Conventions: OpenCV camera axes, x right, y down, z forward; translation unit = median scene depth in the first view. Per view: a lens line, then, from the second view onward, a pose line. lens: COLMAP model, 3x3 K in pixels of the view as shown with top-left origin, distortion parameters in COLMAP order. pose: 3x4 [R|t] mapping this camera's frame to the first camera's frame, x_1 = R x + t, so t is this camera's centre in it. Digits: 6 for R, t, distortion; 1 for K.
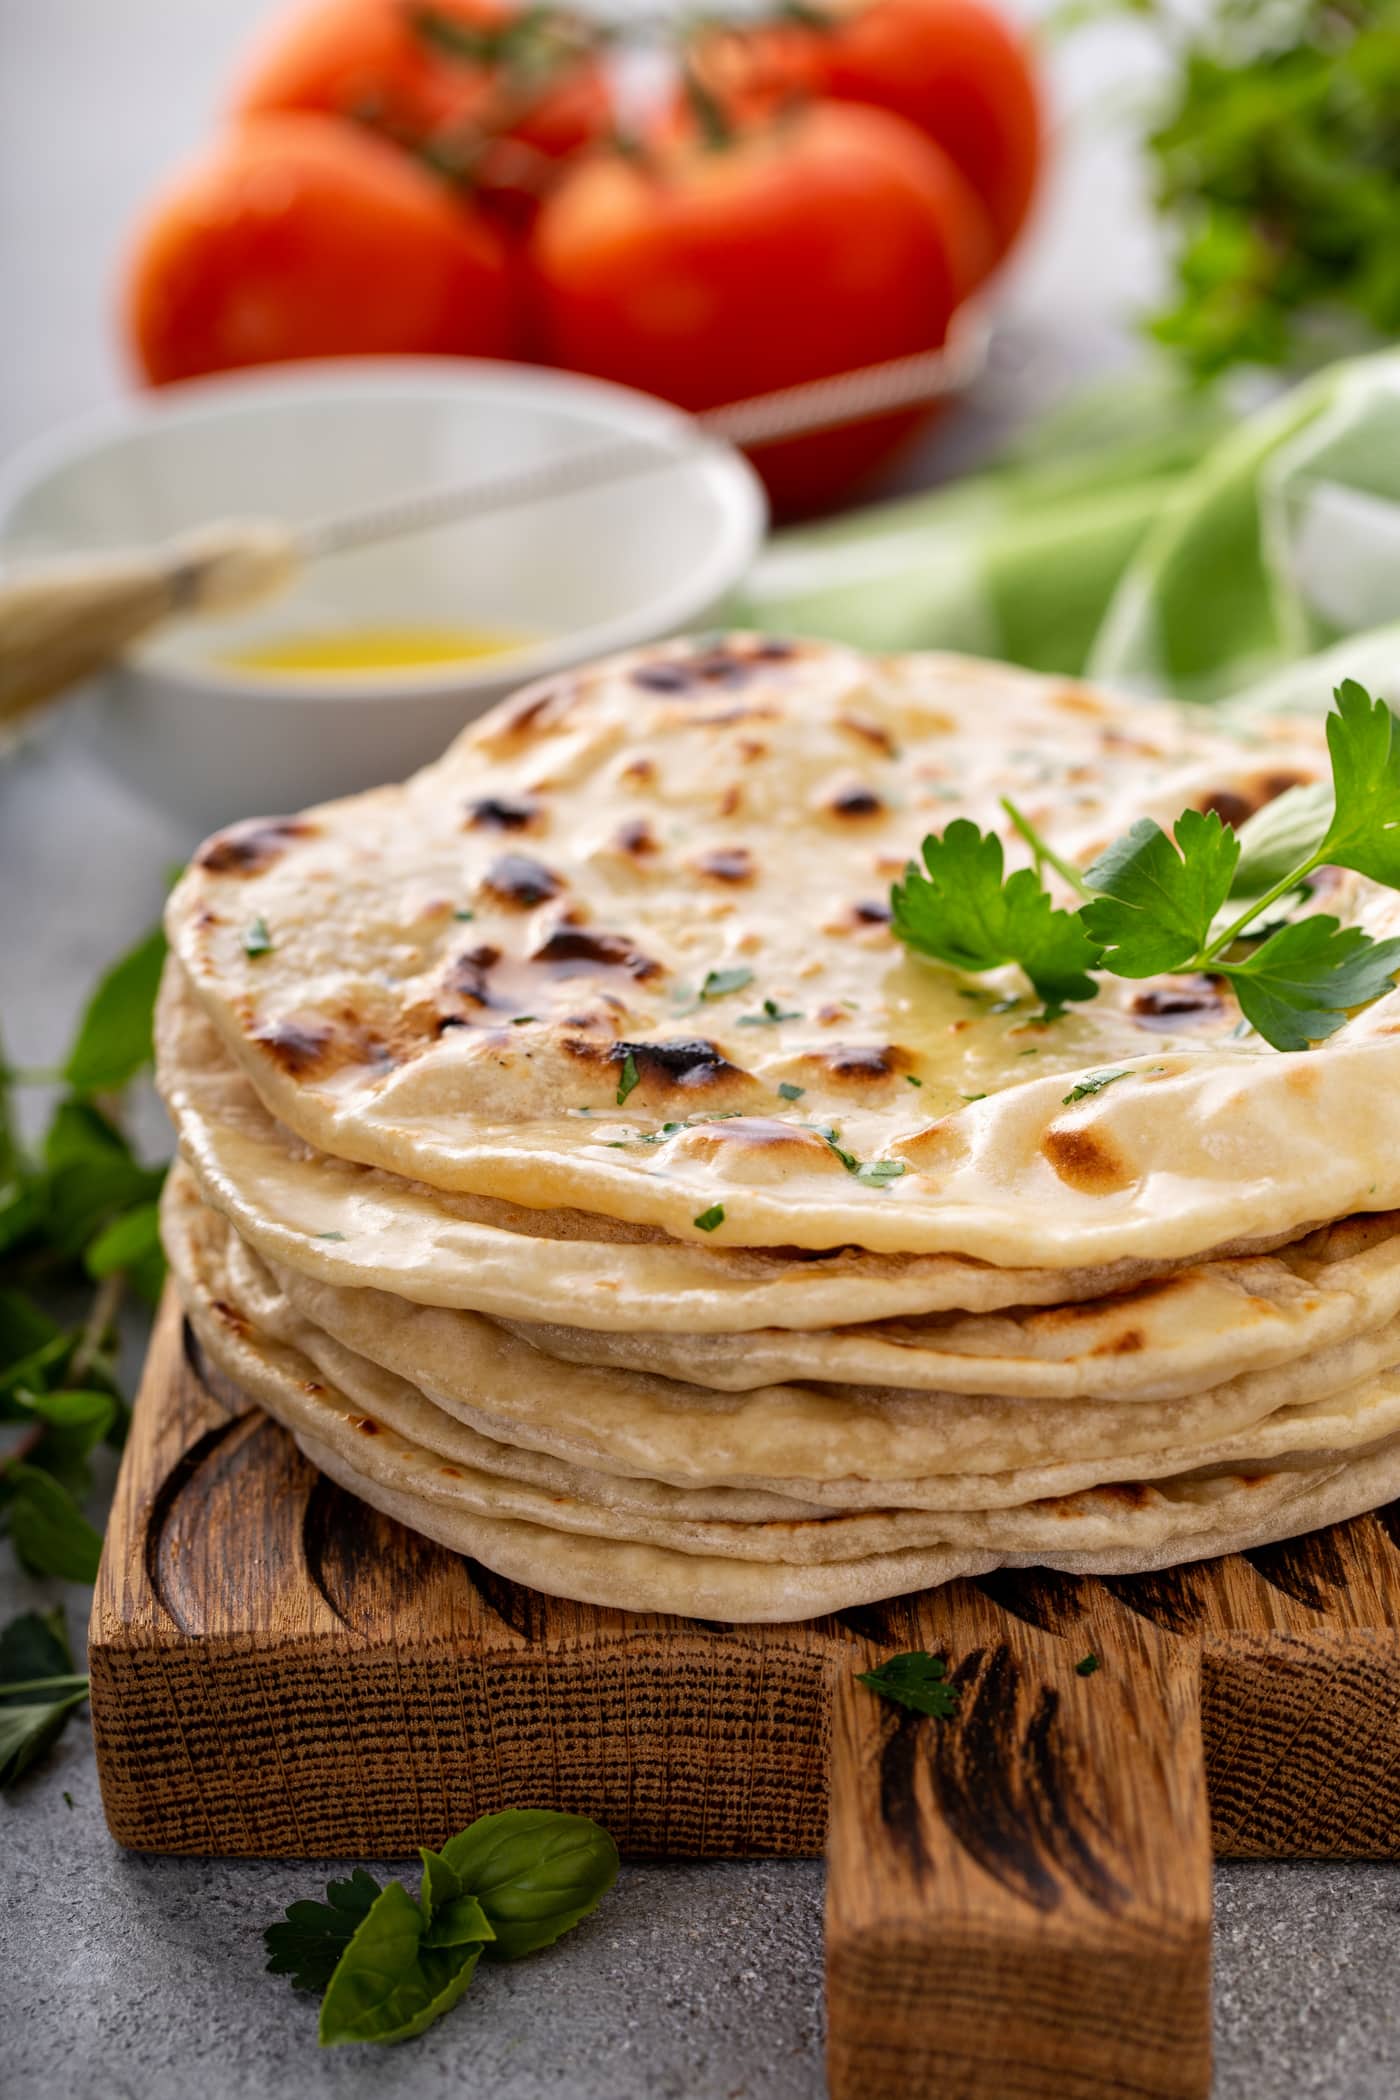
lens RADIAL K [[7245.5, 0, 723.8], [0, 7245.5, 906.4], [0, 0, 1]] dist [0.122092, 0.000000]
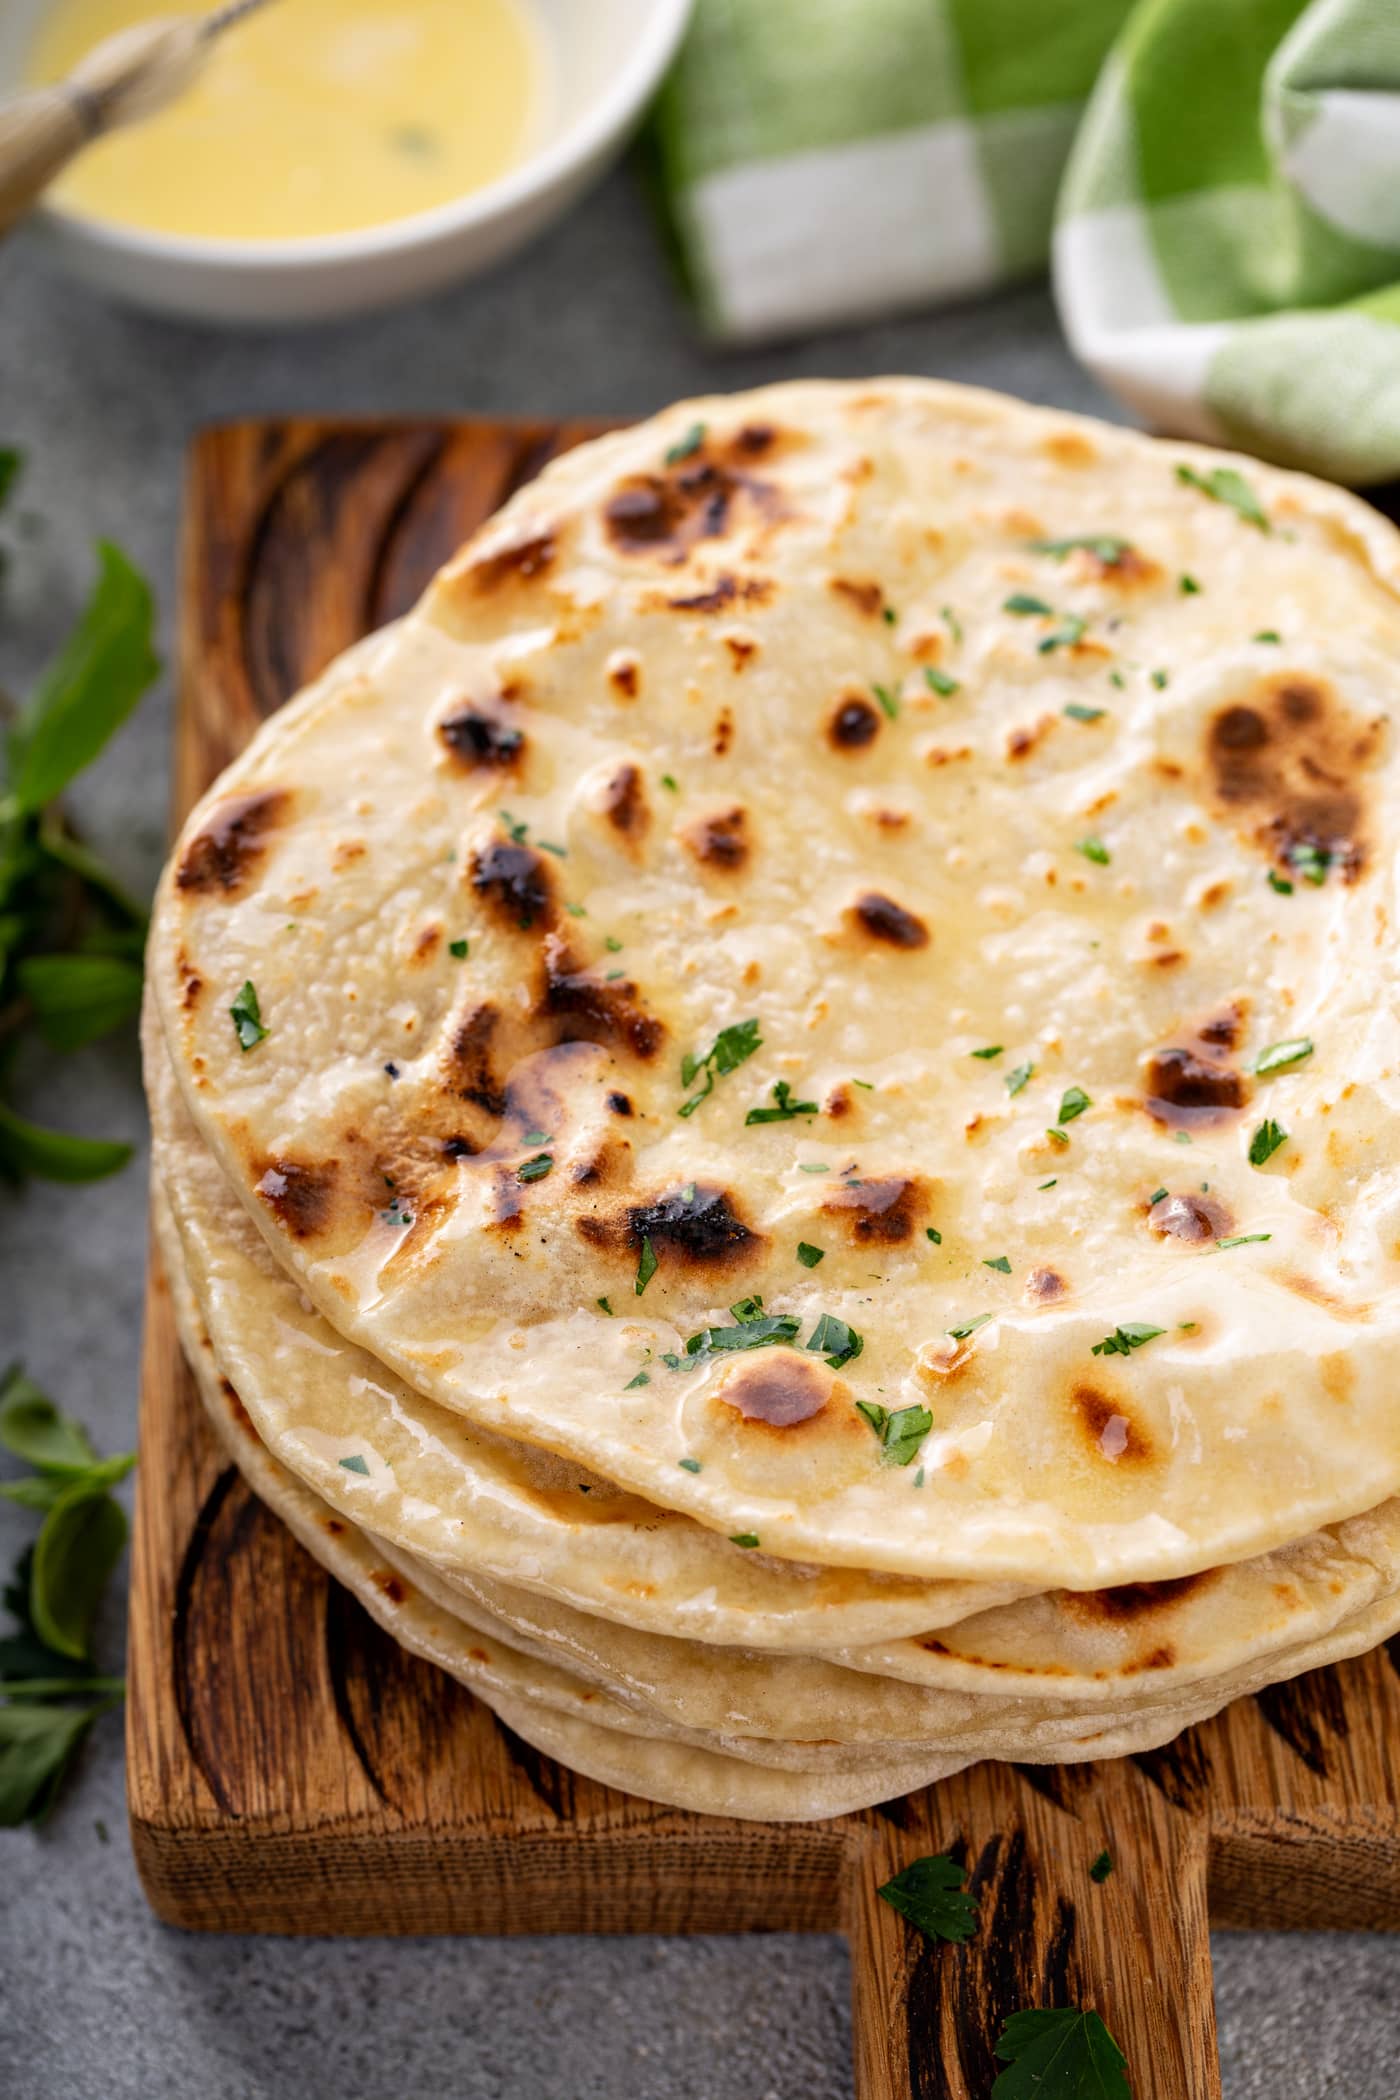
lens RADIAL K [[7245.5, 0, 718.0], [0, 7245.5, 1059.9], [0, 0, 1]] dist [0.122092, 0.000000]
pose [[0.998470, -0.019399, 0.051779, -0.055619], [-0.011082, 0.847231, 0.531109, -0.538092], [-0.054171, -0.530871, 0.845720, 0.183026]]
